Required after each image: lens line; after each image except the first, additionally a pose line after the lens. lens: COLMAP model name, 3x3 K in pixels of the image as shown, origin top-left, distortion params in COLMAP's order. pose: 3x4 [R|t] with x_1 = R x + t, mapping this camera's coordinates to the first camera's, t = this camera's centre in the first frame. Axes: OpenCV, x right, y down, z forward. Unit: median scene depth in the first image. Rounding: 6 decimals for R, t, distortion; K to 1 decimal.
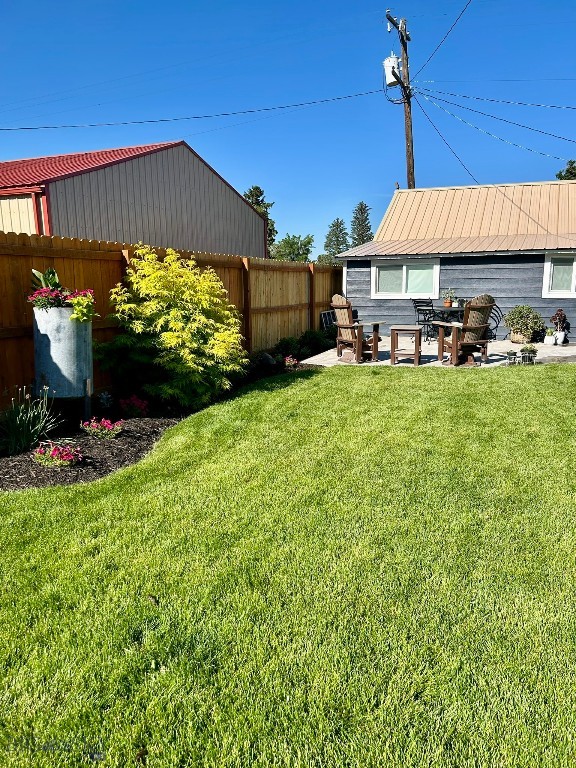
lens RADIAL K [[588.4, 0, 288.0], [0, 588.4, 384.0], [0, 0, 1]] dist [0.011926, -0.005941]
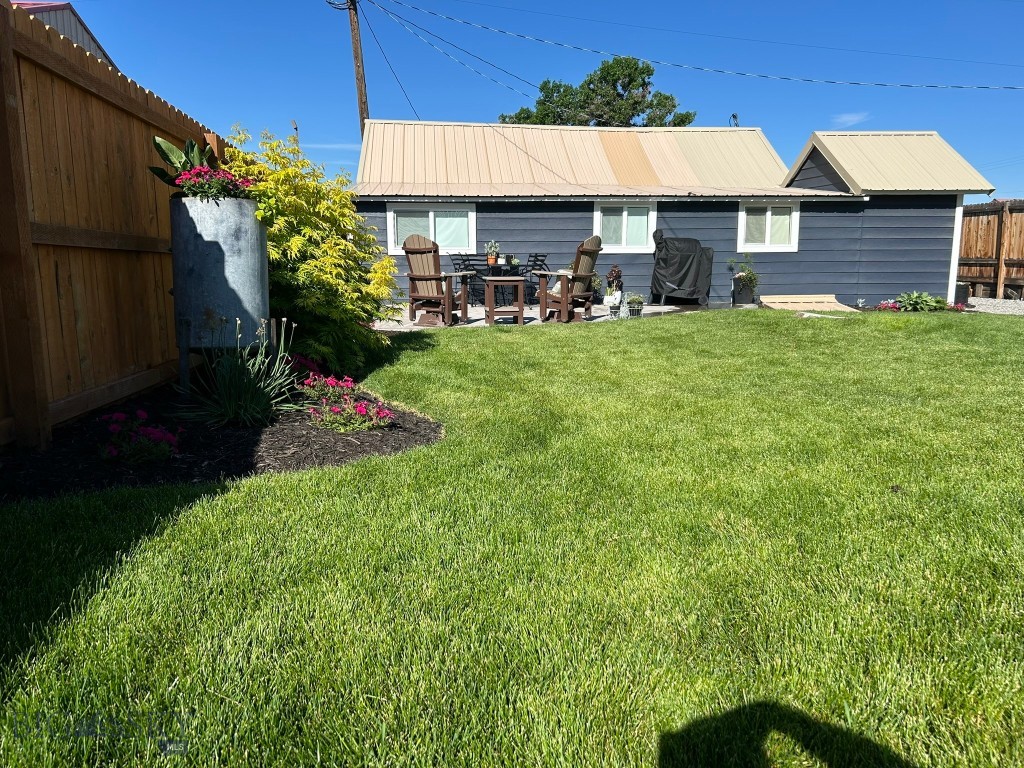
lens RADIAL K [[784.5, 0, 512.0], [0, 784.5, 384.0], [0, 0, 1]] dist [0.011926, -0.005941]
pose [[0.871241, -0.069758, 0.485874, -0.245334], [0.082256, 0.996601, -0.004414, 0.039995], [-0.483915, 0.043812, 0.874018, 0.069905]]
